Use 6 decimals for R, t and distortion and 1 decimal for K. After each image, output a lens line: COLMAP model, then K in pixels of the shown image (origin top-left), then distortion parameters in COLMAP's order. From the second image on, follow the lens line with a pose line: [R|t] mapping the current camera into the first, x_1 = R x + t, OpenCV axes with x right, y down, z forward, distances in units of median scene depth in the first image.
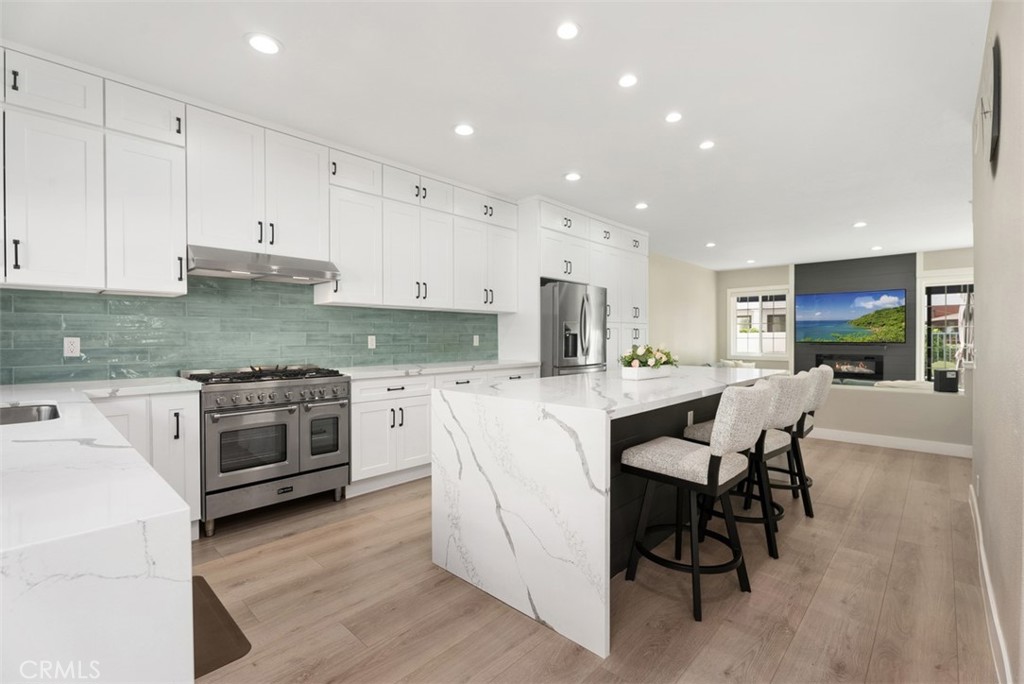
lens RADIAL K [[462.9, 0, 510.5], [0, 462.9, 341.1], [0, 0, 1]] dist [0.001270, -0.000355]
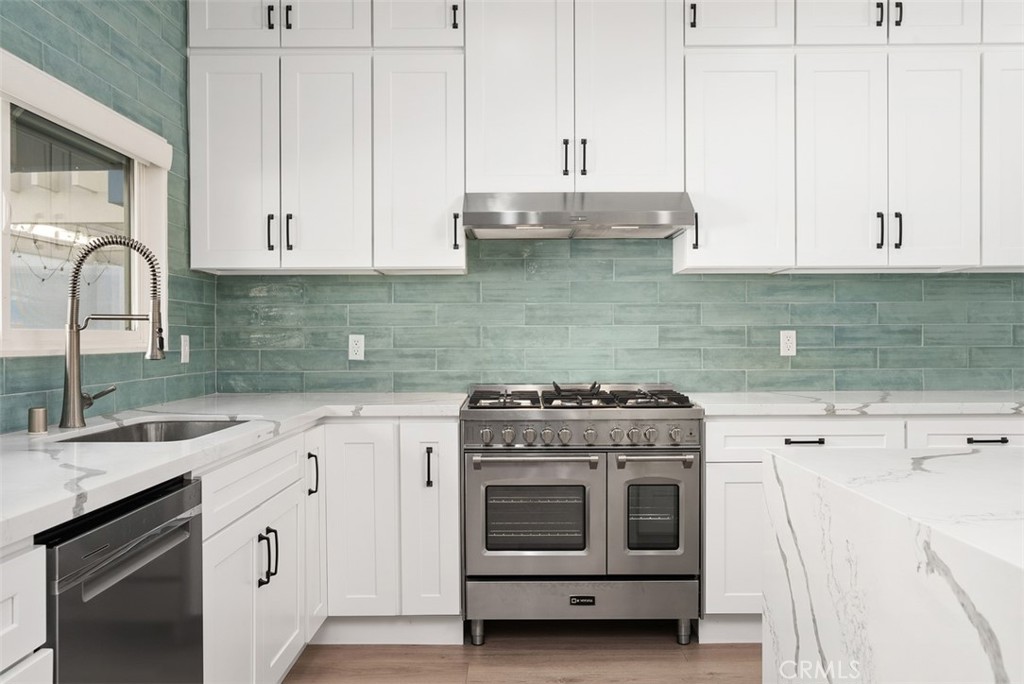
lens RADIAL K [[836.6, 0, 512.0], [0, 836.6, 341.6], [0, 0, 1]] dist [-0.012874, 0.018425]
pose [[0.680505, 0.005051, -0.732726, 0.197231], [-0.003131, 0.999987, 0.003985, -0.002309], [0.732737, -0.000418, 0.680512, 0.216544]]
